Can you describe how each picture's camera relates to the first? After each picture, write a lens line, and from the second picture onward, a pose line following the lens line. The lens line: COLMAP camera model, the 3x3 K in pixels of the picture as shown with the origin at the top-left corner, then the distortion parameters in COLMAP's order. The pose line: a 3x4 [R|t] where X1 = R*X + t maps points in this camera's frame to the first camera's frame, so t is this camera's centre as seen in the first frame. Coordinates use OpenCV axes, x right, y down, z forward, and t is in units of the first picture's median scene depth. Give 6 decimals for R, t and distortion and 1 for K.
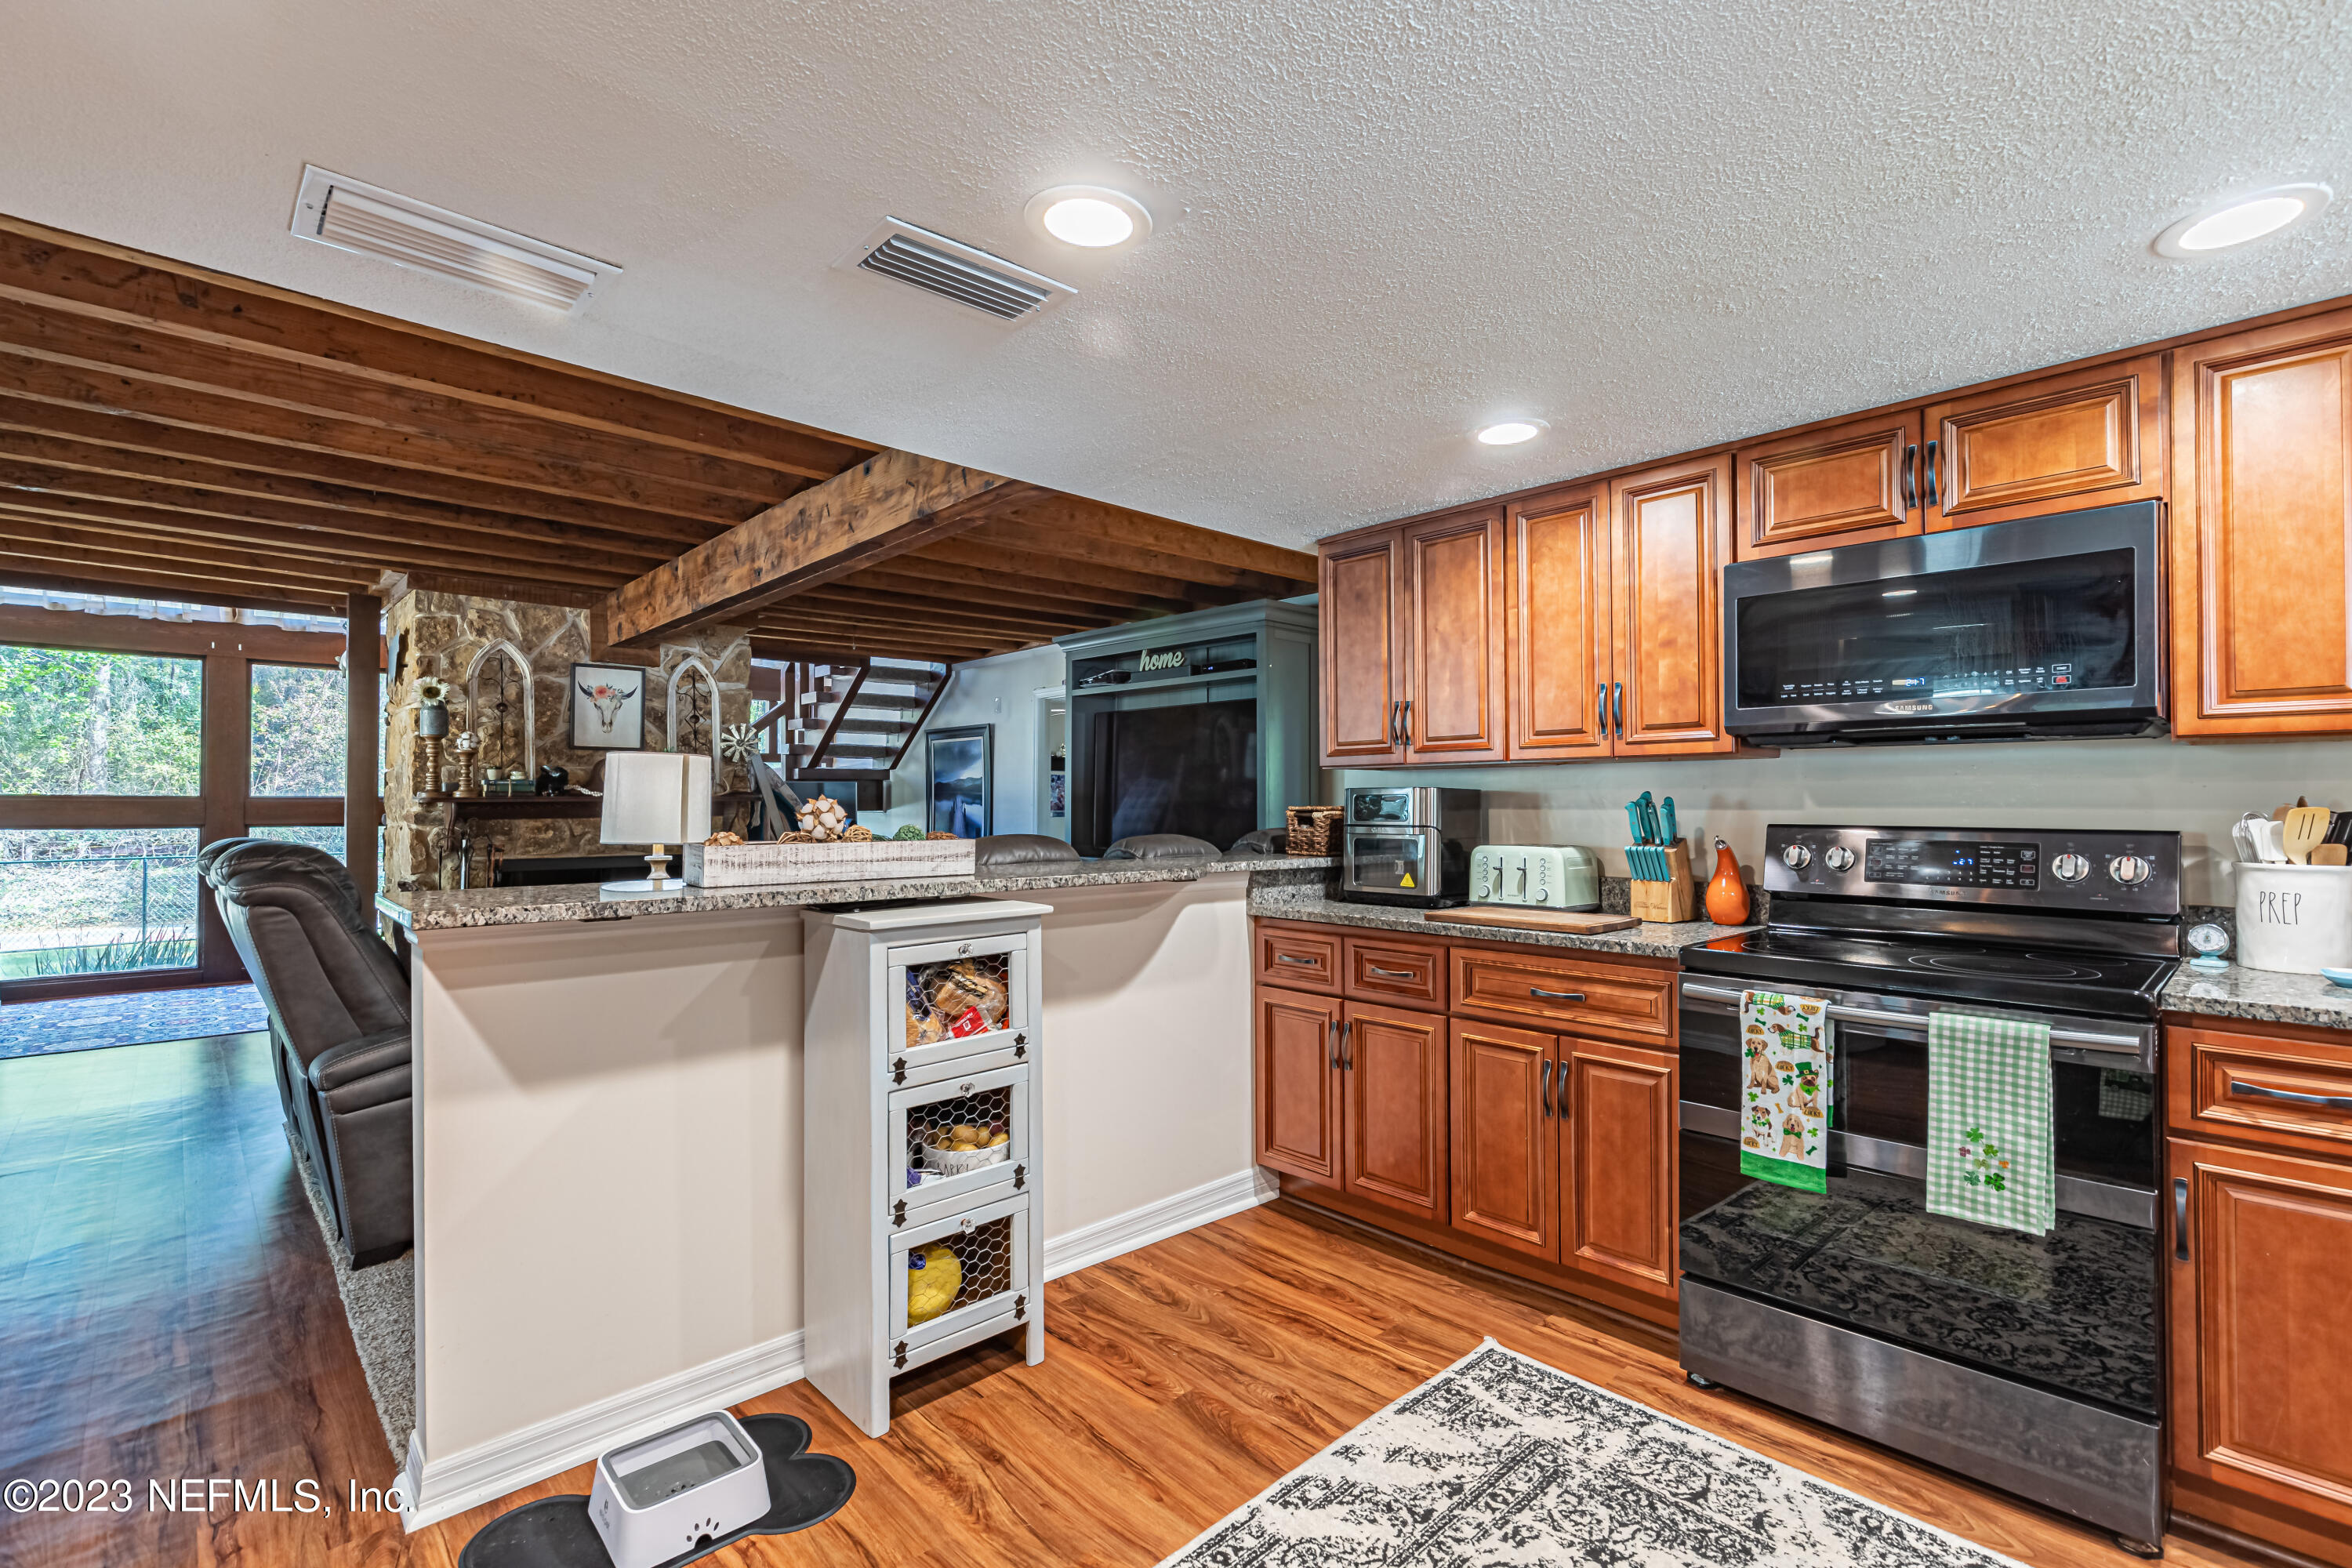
lens RADIAL K [[1062.2, 0, 1182.7], [0, 1062.2, 790.7], [0, 0, 1]] dist [0.015250, -0.004253]
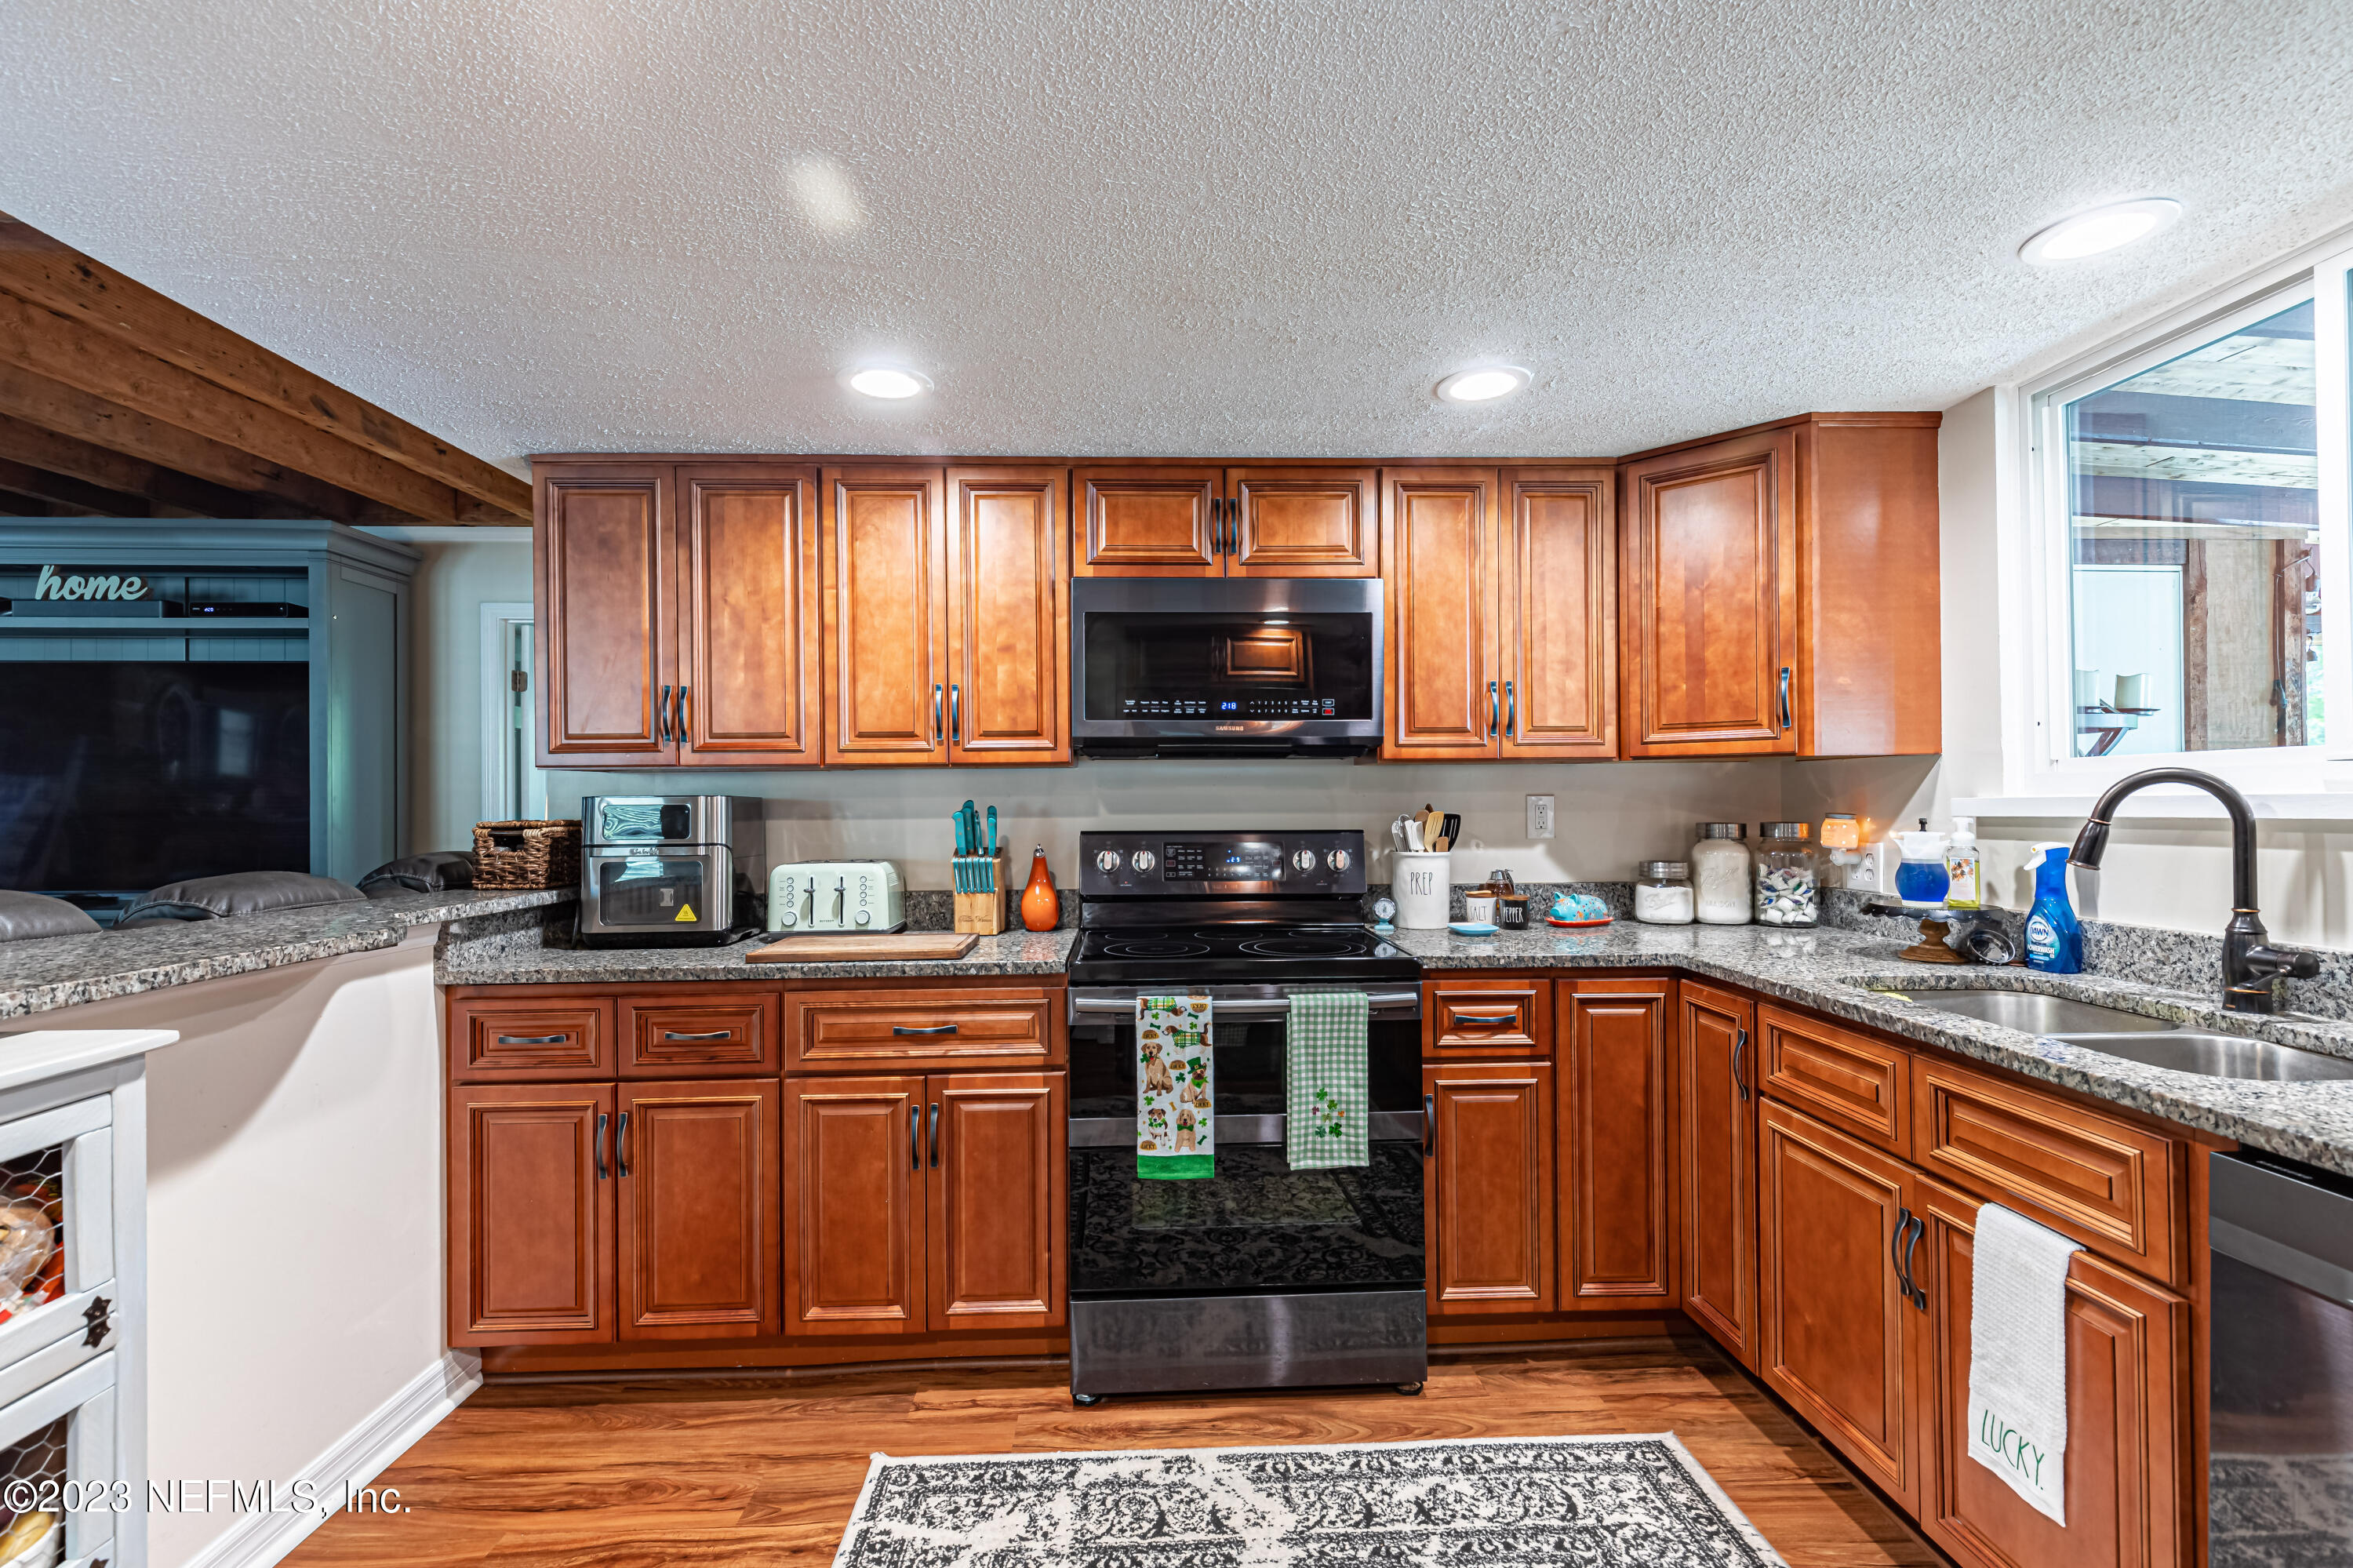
lens RADIAL K [[1062.7, 0, 1183.2], [0, 1062.7, 790.7], [0, 0, 1]] dist [0.015250, -0.004253]
pose [[0.658161, 0.000713, 0.752877, -0.191257], [-0.001247, 0.999999, 0.000144, -0.009932], [-0.752877, -0.001034, 0.658161, 0.271039]]
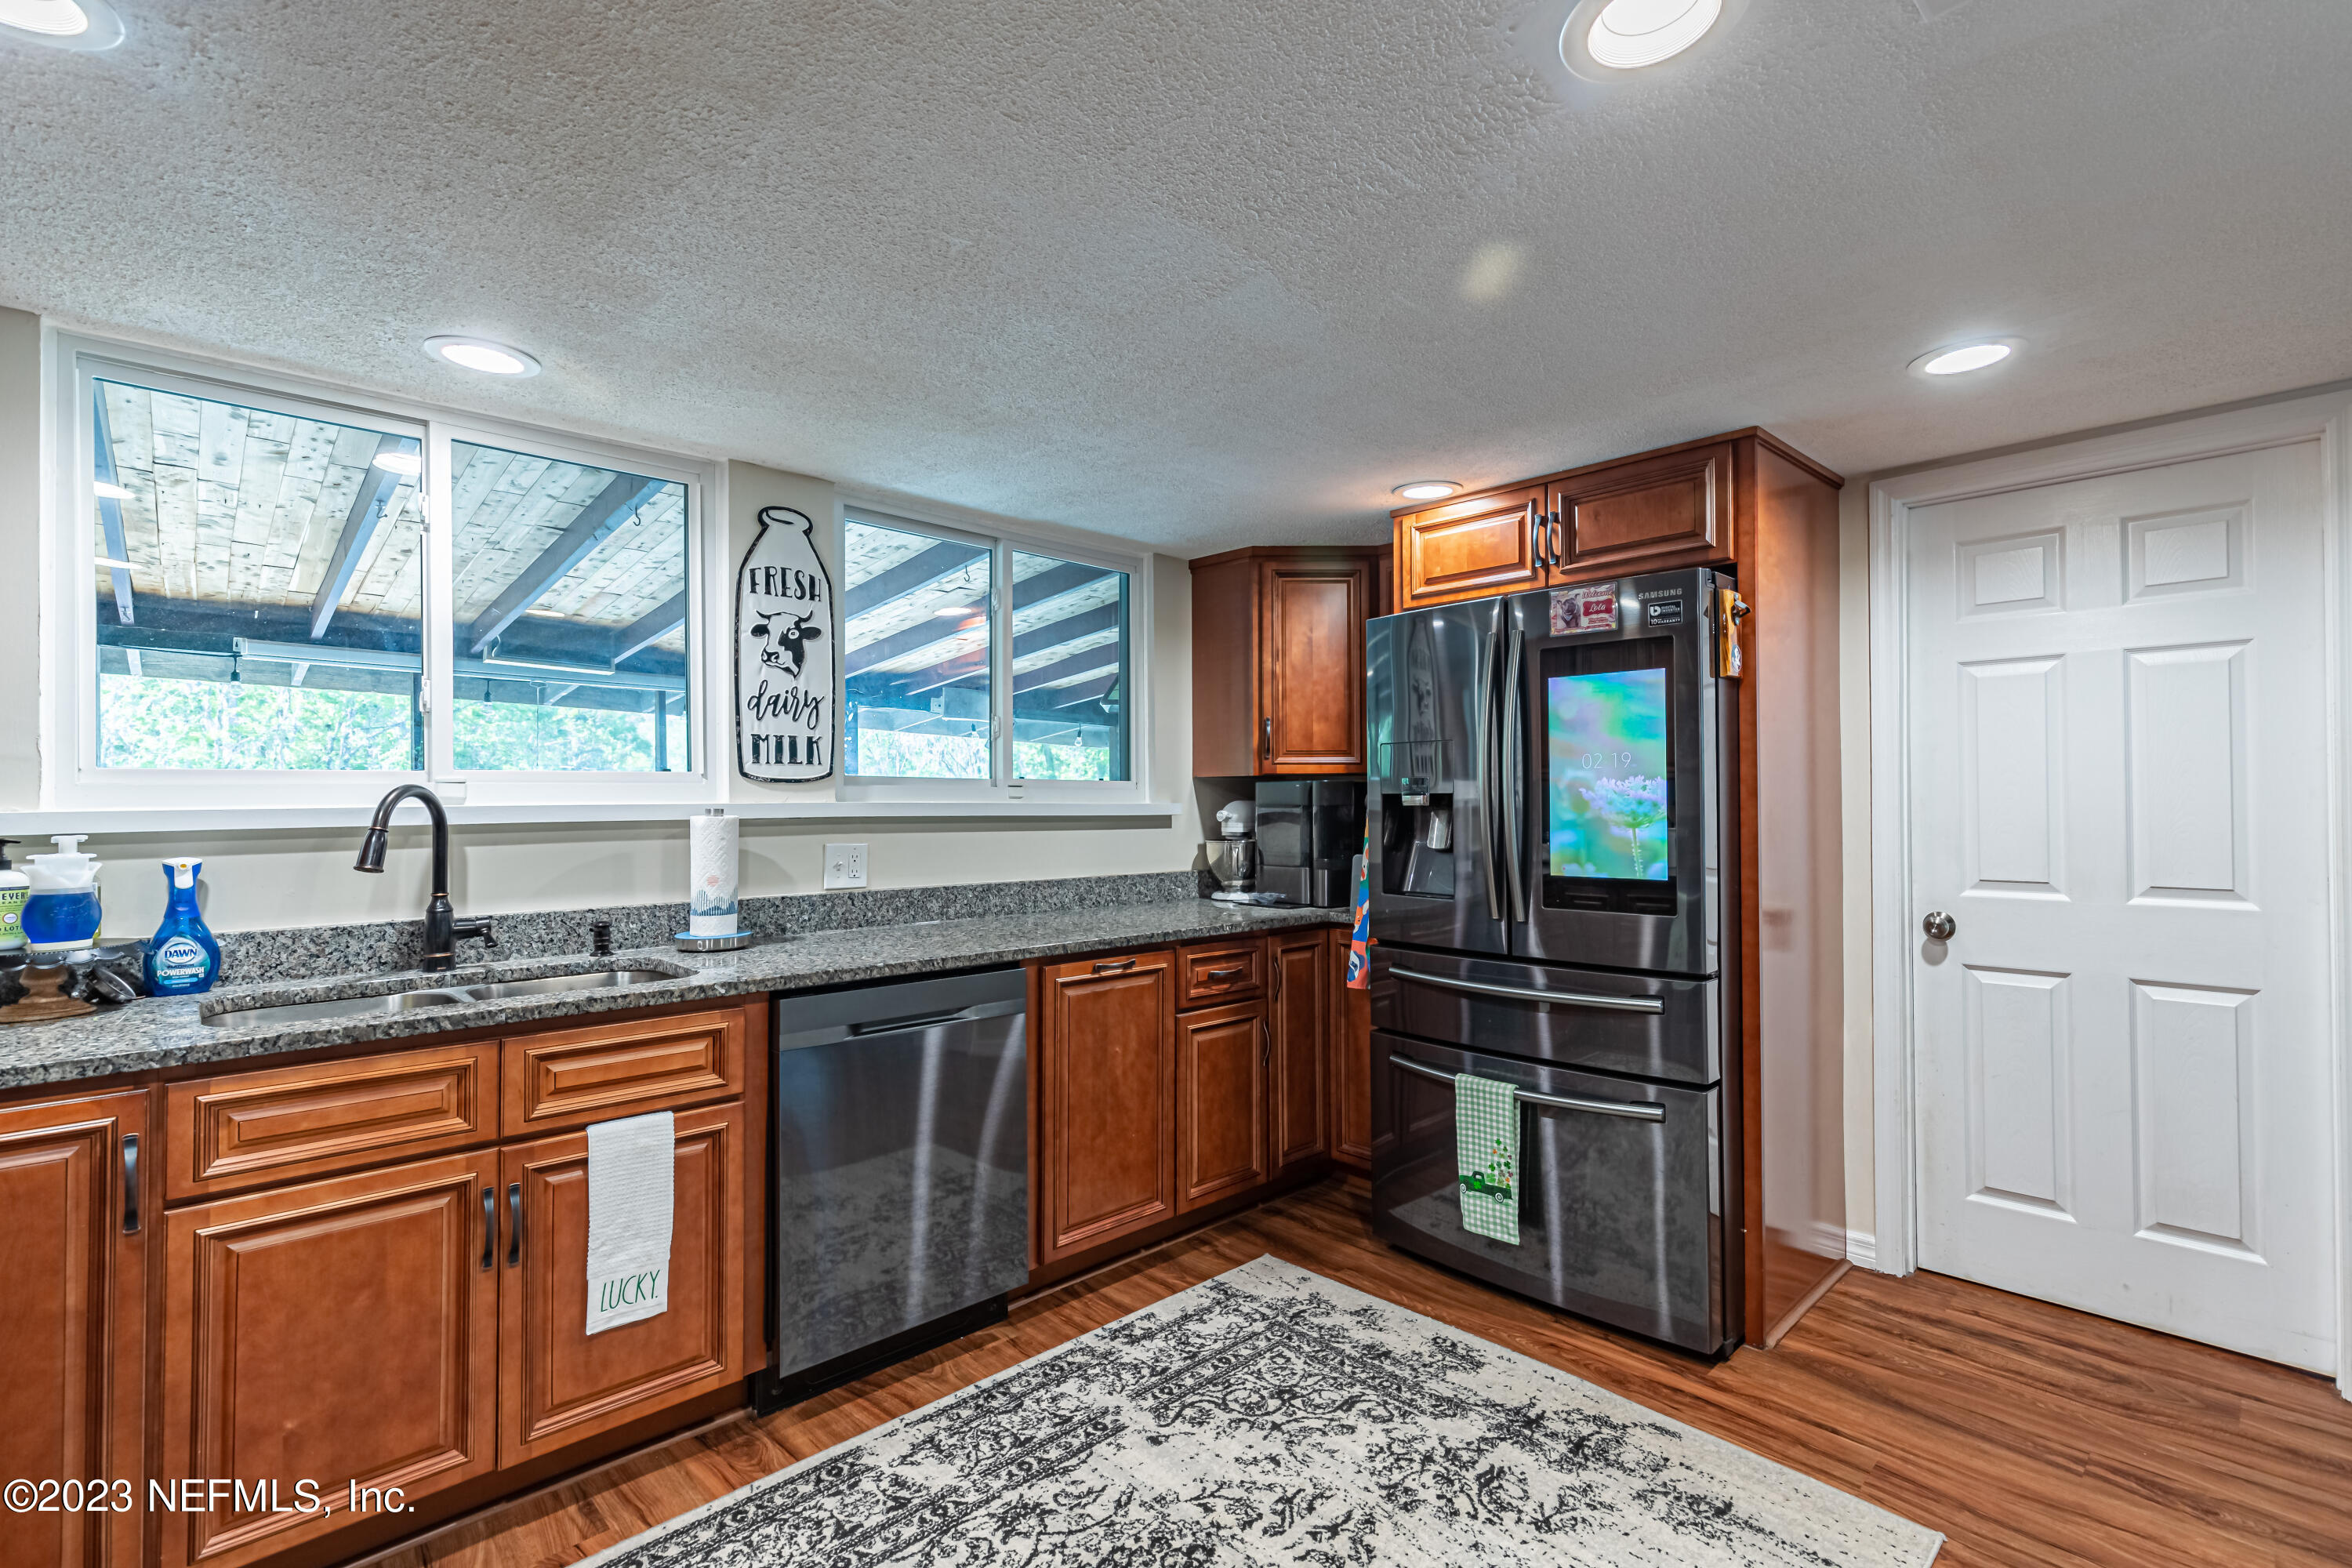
lens RADIAL K [[1062.2, 0, 1182.7], [0, 1062.2, 790.7], [0, 0, 1]] dist [0.015250, -0.004253]
pose [[-0.999985, 0.005379, -0.000751, 0.157619], [0.005395, 0.999714, -0.023309, 0.002916], [0.000625, -0.023313, -0.999728, 1.144225]]
